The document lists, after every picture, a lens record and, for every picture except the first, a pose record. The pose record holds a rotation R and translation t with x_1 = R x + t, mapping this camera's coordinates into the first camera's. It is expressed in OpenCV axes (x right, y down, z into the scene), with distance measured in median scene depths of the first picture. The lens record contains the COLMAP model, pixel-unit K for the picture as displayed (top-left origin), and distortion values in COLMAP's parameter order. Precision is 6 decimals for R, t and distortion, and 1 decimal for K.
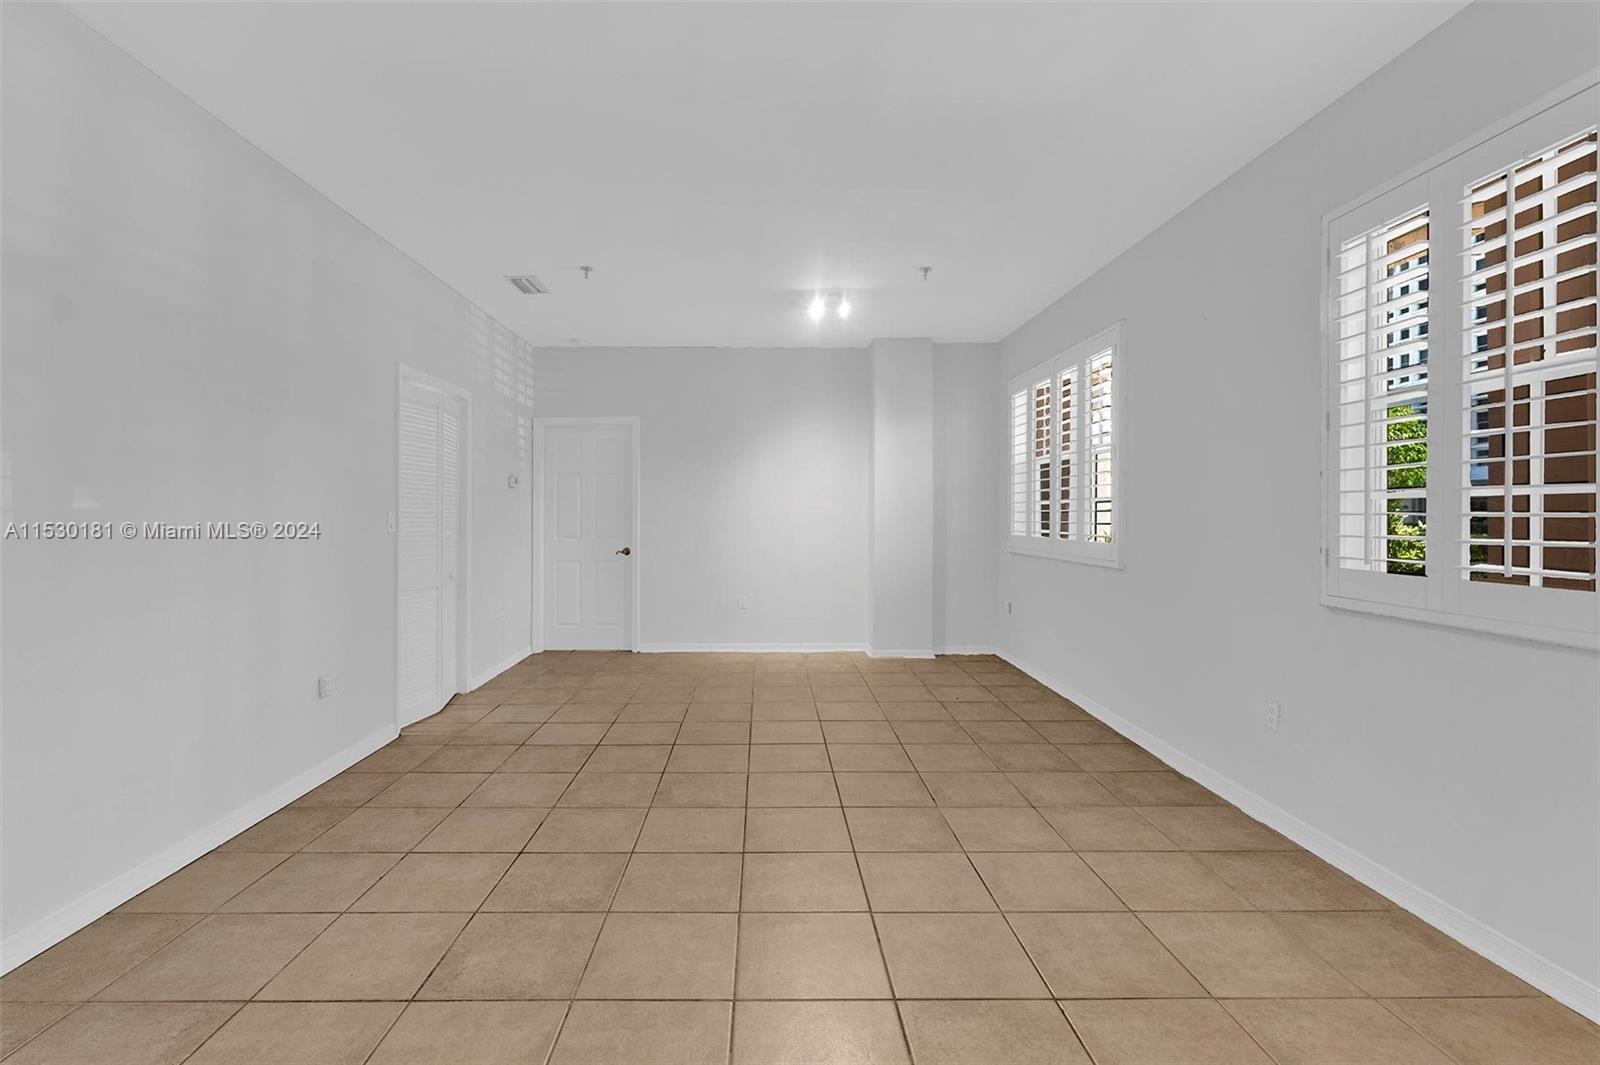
lens RADIAL K [[712.3, 0, 777.8], [0, 712.3, 519.4], [0, 0, 1]] dist [0.000798, 0.000102]
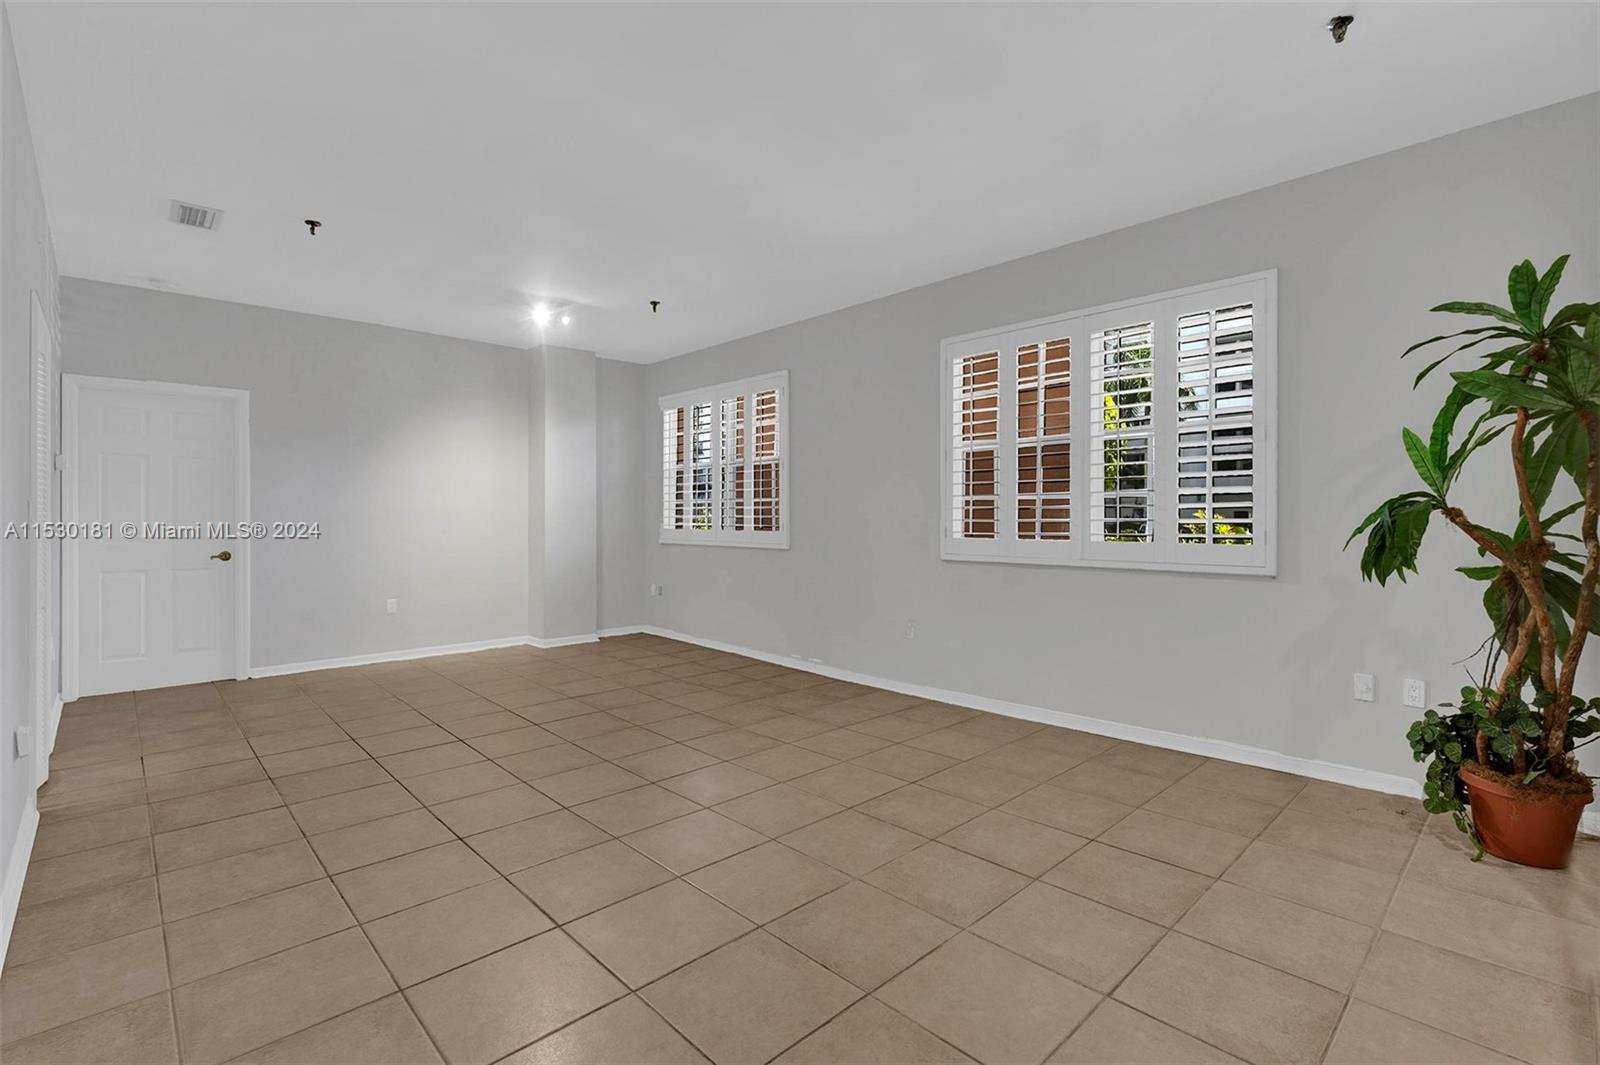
lens RADIAL K [[711.8, 0, 800.5], [0, 711.8, 522.4], [0, 0, 1]] dist [-0.000283, -0.000314]
pose [[0.733264, -0.004986, 0.679926, -0.518557], [0.006194, 0.999981, 0.000653, 0.019191], [-0.679916, 0.003732, 0.733280, -0.045765]]
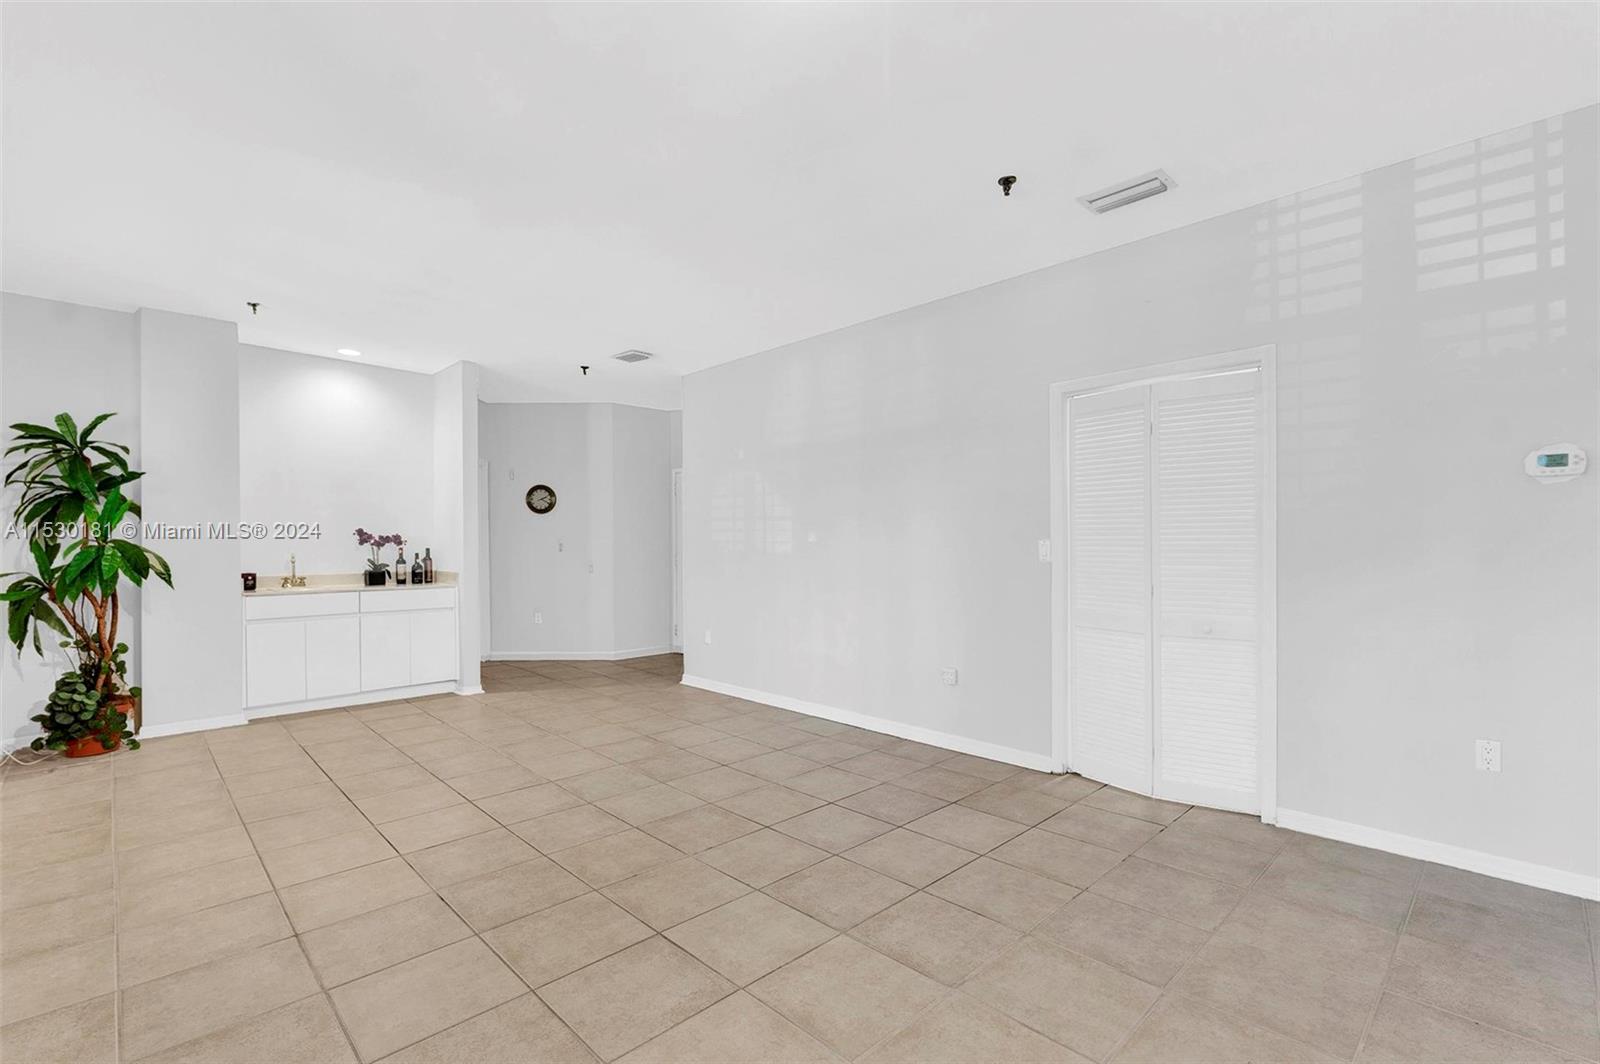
lens RADIAL K [[714.3, 0, 799.9], [0, 714.3, 547.9], [0, 0, 1]] dist [-0.001637, -0.000565]
pose [[-0.729237, 0.003877, -0.684250, 0.425357], [-0.003081, 0.999955, 0.008949, -0.008210], [0.684255, 0.008634, -0.729192, 1.671293]]
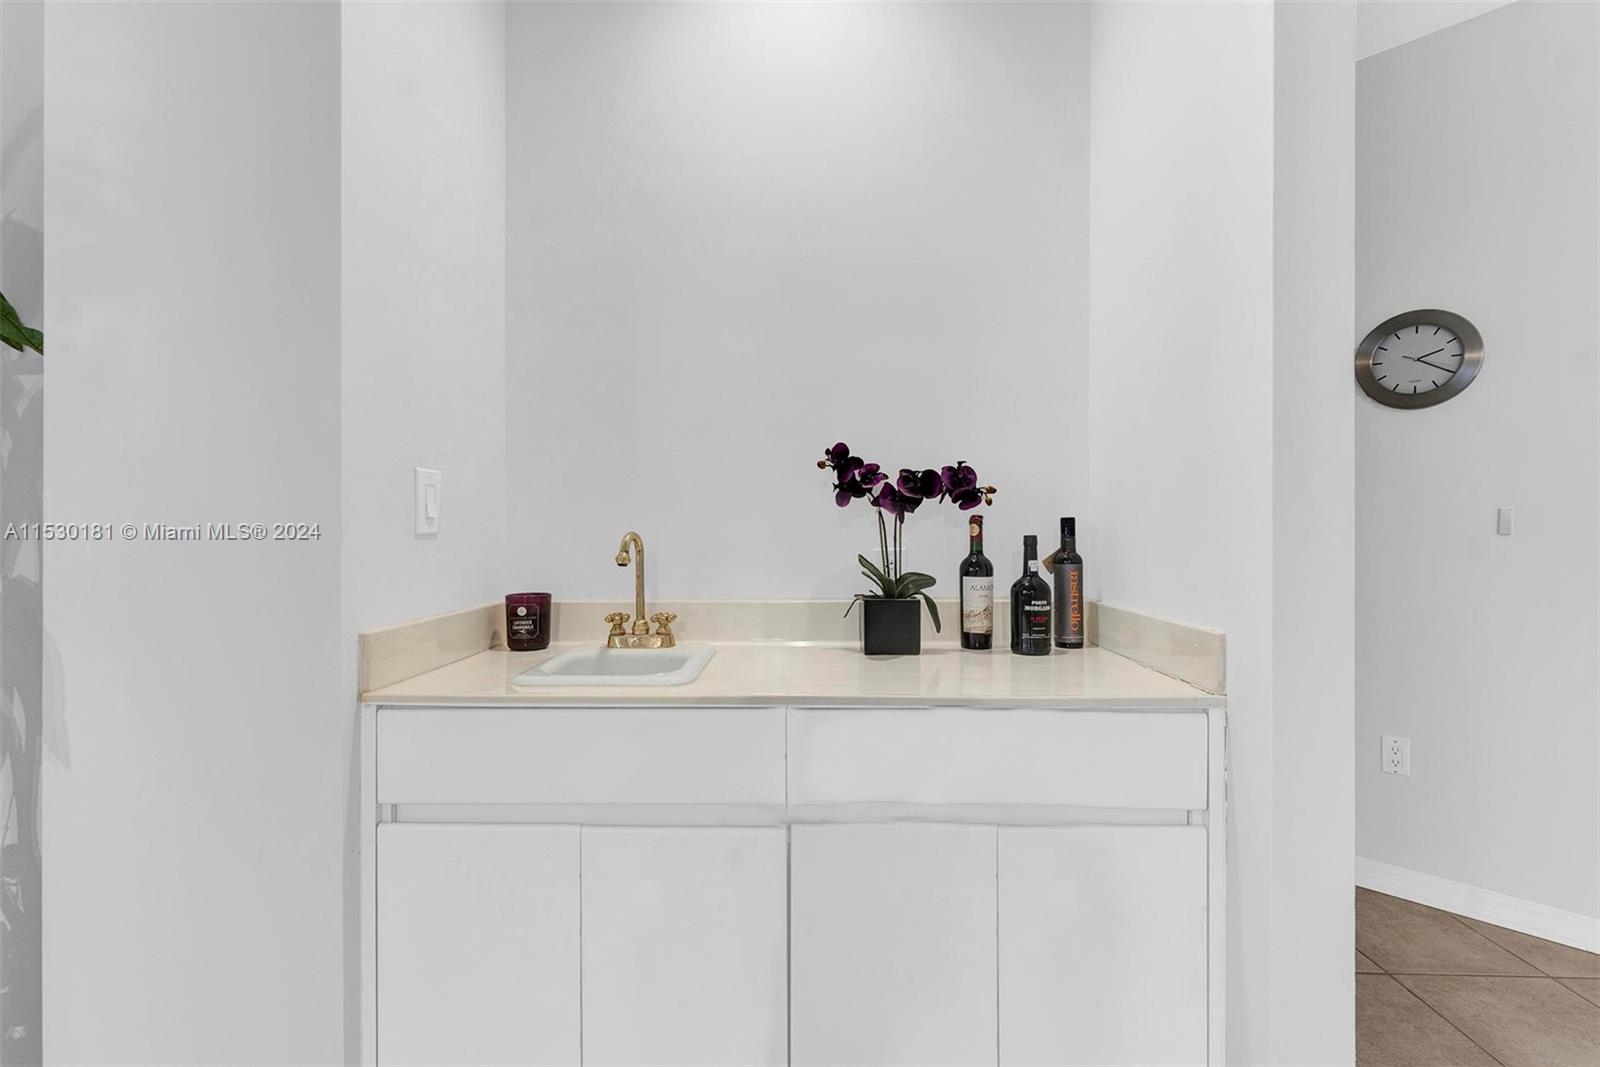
lens RADIAL K [[722.1, 0, 798.9], [0, 722.1, 529.2], [0, 0, 1]] dist [-0.001559, -0.000565]
pose [[-0.999317, -0.005506, 0.036542, 0.050684], [-0.005279, 0.999966, 0.006290, 0.015835], [-0.036575, 0.006092, -0.999312, 0.246272]]
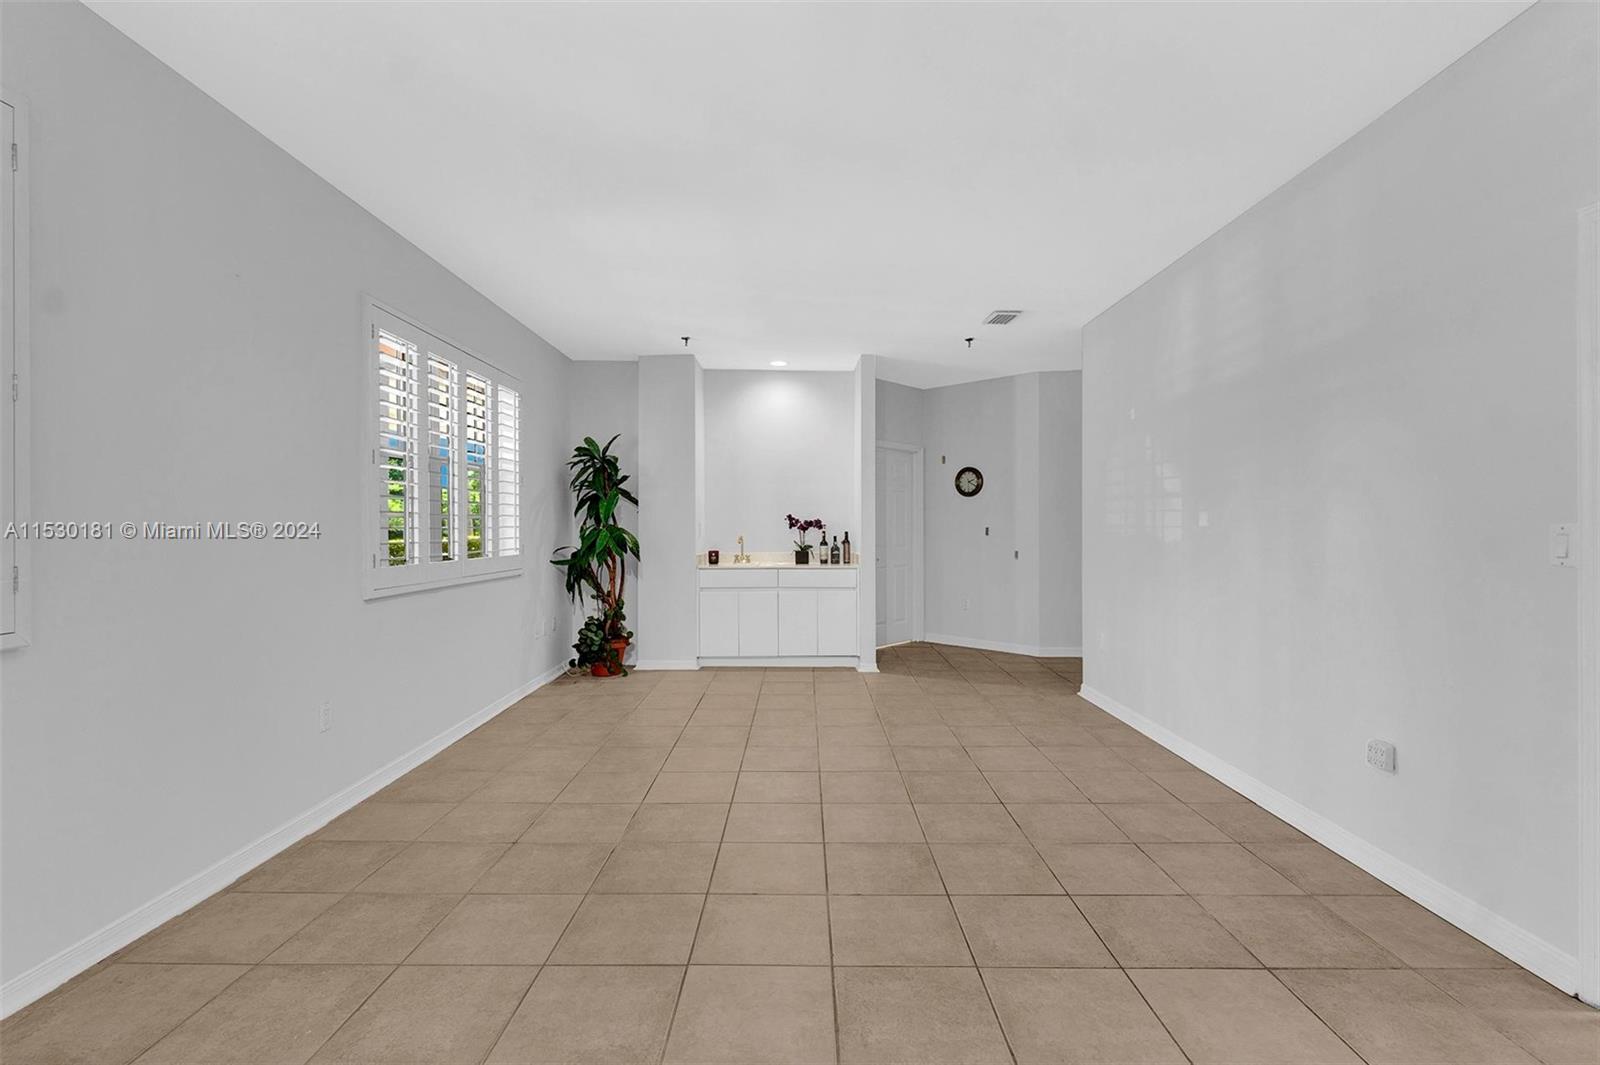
lens RADIAL K [[722.1, 0, 798.9], [0, 722.1, 528.2], [0, 0, 1]] dist [-0.001559, -0.000565]
pose [[-0.999668, -0.001184, 0.025751, -0.031131], [-0.000996, 0.999973, 0.007306, -0.012288], [-0.025759, 0.007278, -0.999642, 1.696711]]
